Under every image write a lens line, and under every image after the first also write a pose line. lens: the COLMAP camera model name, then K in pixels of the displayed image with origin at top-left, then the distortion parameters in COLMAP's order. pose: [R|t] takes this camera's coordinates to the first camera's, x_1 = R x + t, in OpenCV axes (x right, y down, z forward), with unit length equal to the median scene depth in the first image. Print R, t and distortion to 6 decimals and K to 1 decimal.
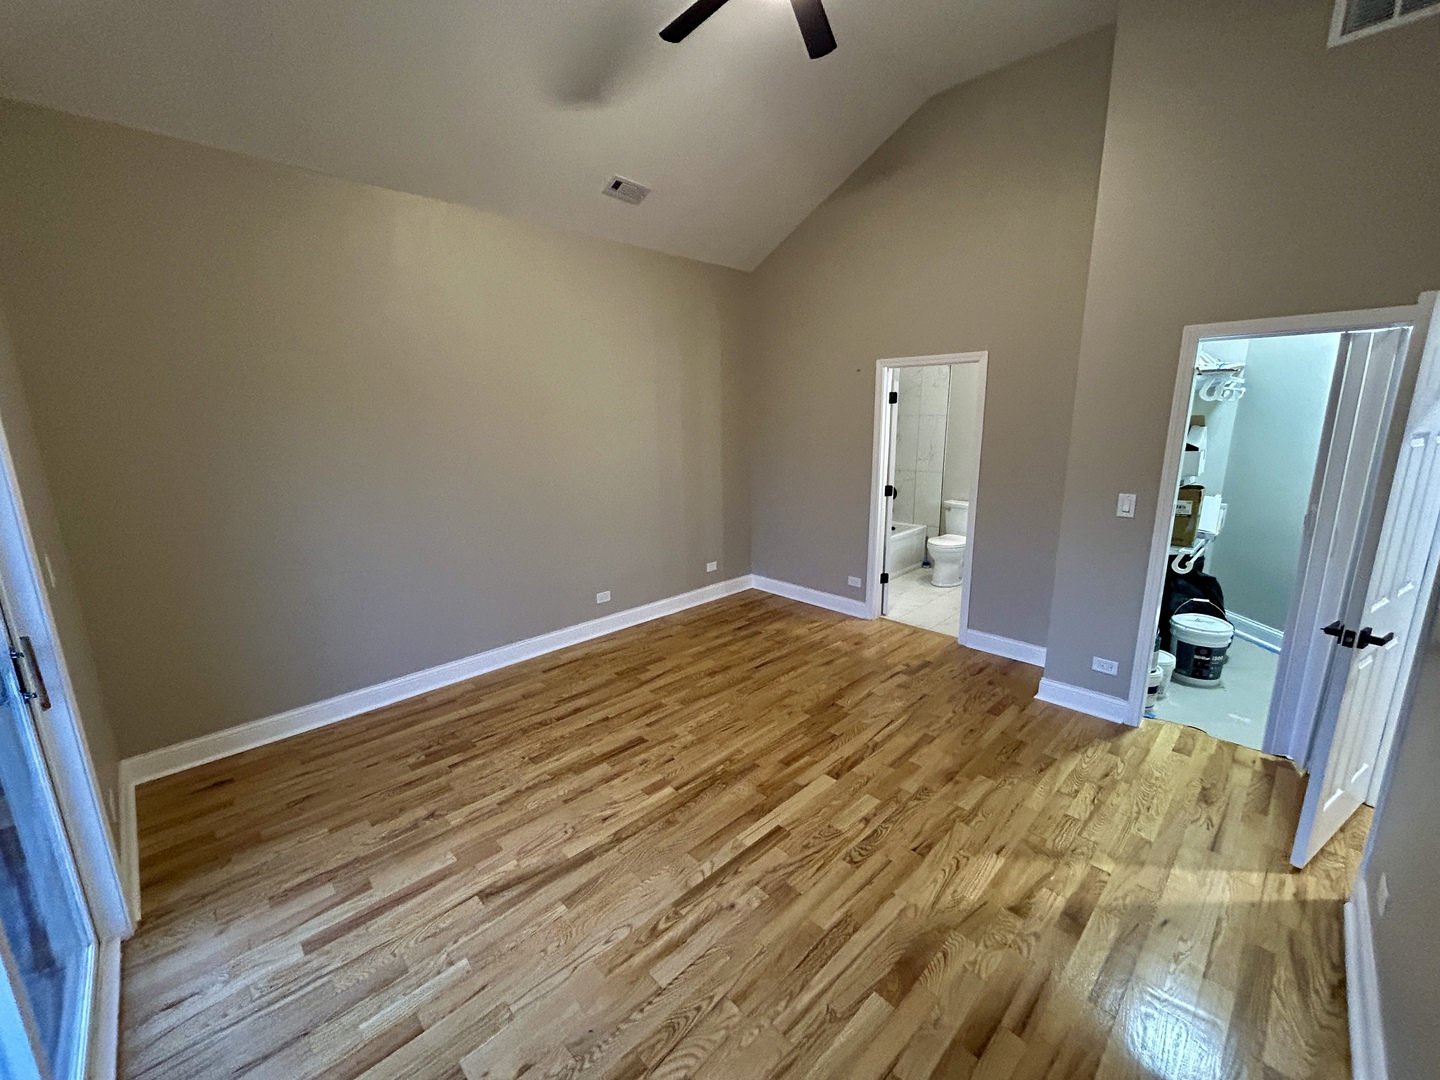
lens RADIAL K [[580.9, 0, 716.2], [0, 580.9, 537.5], [0, 0, 1]] dist [-0.000927, 0.000789]
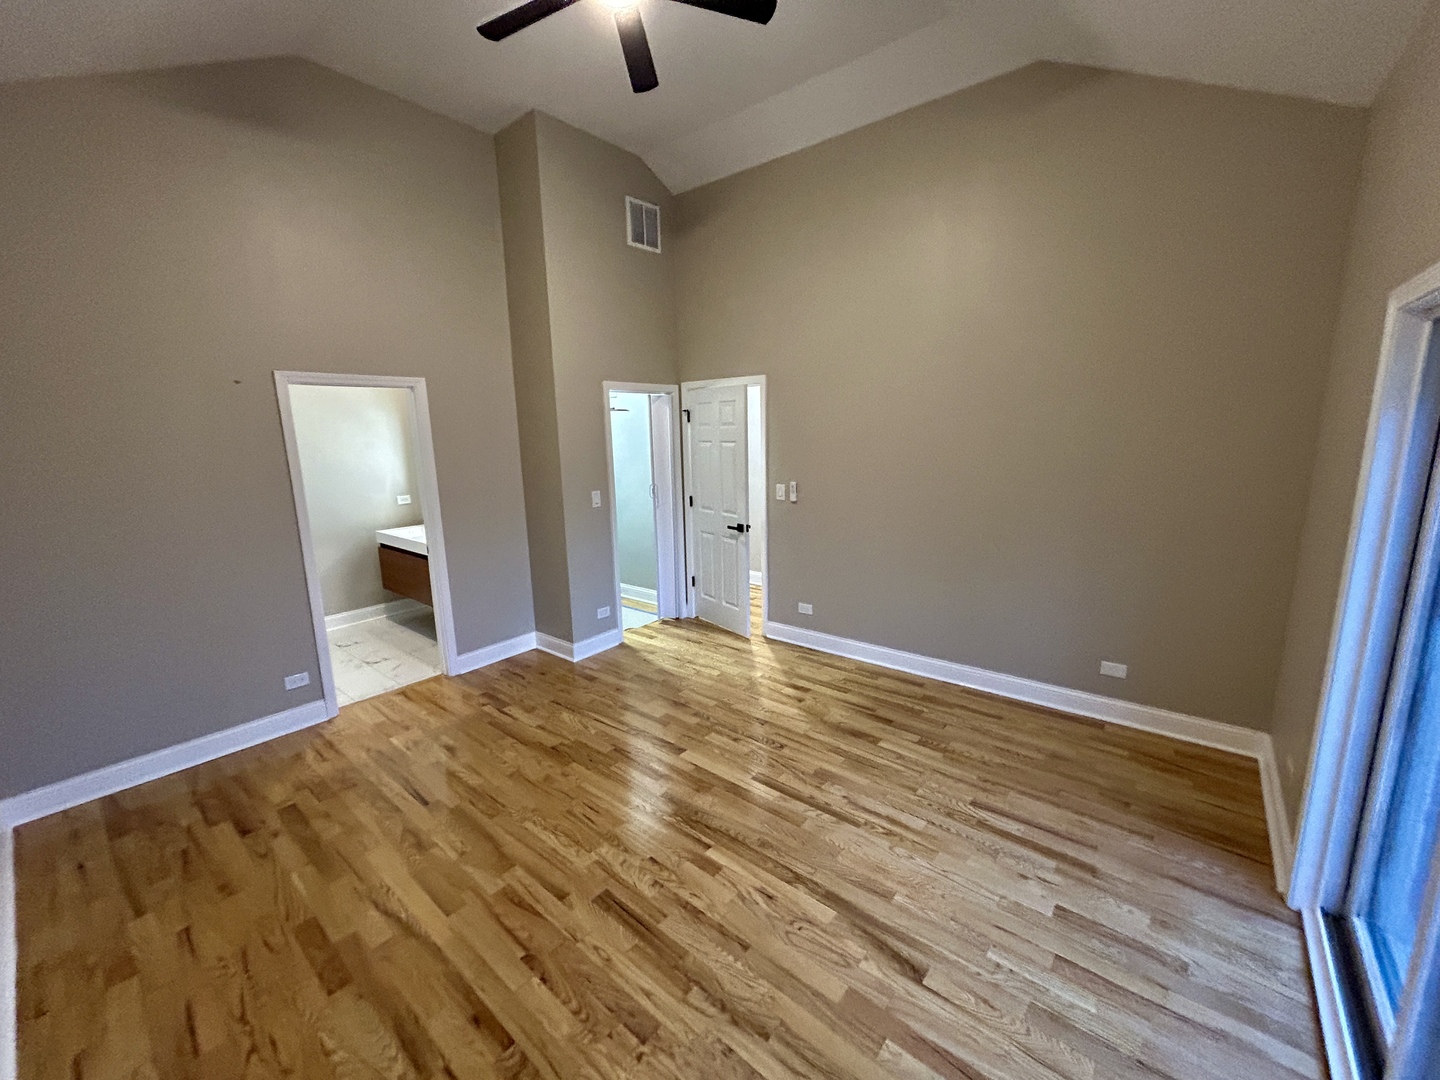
lens RADIAL K [[580.9, 0, 716.2], [0, 580.9, 537.5], [0, 0, 1]] dist [-0.000927, 0.000789]
pose [[-0.099522, -0.168004, 0.980750, -0.868145], [0.235724, 0.953605, 0.187274, -0.187276], [-0.966711, 0.249824, -0.055302, 0.919565]]
